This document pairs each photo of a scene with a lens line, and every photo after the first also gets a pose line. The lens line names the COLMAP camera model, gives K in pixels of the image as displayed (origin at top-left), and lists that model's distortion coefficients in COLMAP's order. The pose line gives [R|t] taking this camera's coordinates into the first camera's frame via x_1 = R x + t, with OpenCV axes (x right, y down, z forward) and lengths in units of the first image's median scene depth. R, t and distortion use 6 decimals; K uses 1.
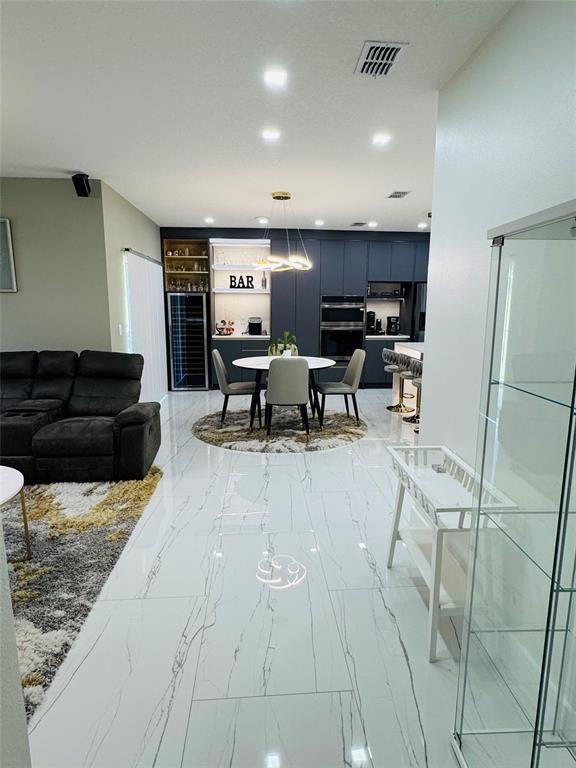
lens RADIAL K [[446.6, 0, 288.0], [0, 446.6, 384.0], [0, 0, 1]] dist [-0.000520, -0.000074]
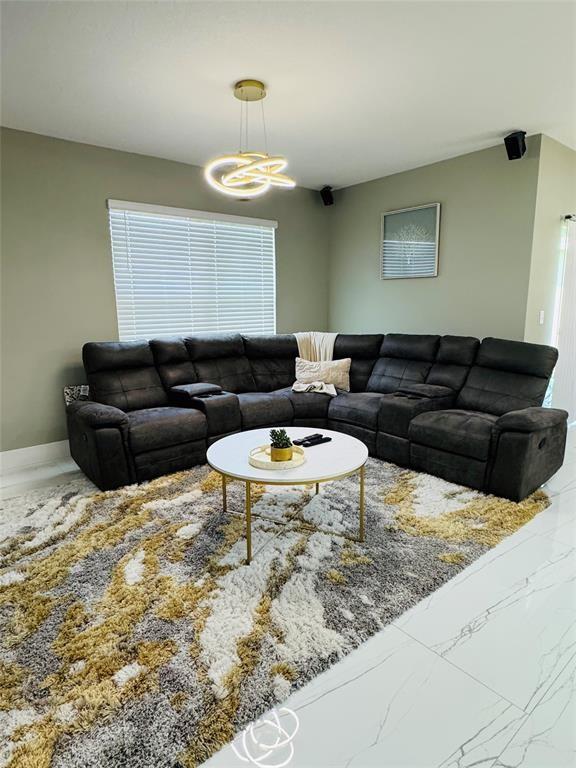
lens RADIAL K [[446.6, 0, 288.0], [0, 446.6, 384.0], [0, 0, 1]] dist [-0.000520, -0.000074]
pose [[0.580065, 0.138961, -0.802629, 0.045341], [-0.130159, 0.988493, 0.077073, -0.001313], [0.804104, 0.059762, 0.591478, 0.198916]]
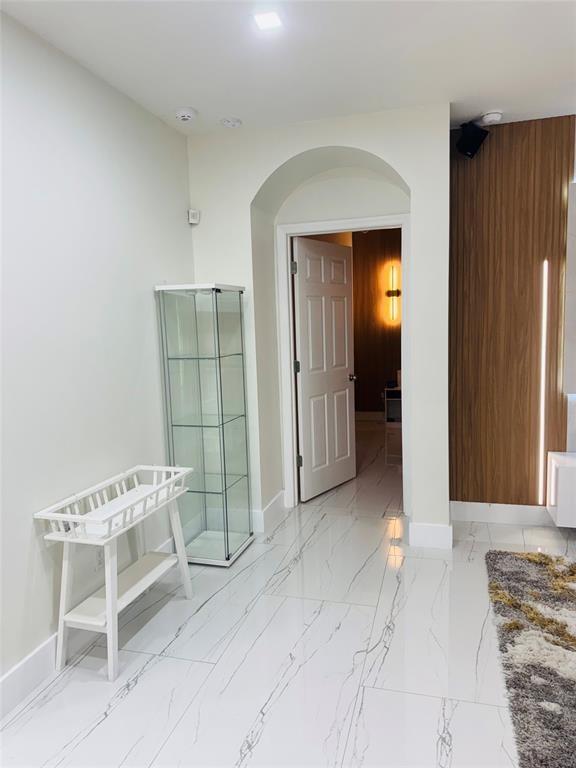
lens RADIAL K [[535.1, 0, 288.0], [0, 535.1, 384.0], [0, 0, 1]] dist [0.007985, -0.022223]
pose [[-0.941287, -0.009454, 0.337474, -0.237124], [0.100455, 0.946489, 0.306705, -0.209405], [-0.322315, 0.322599, -0.889968, 1.089882]]
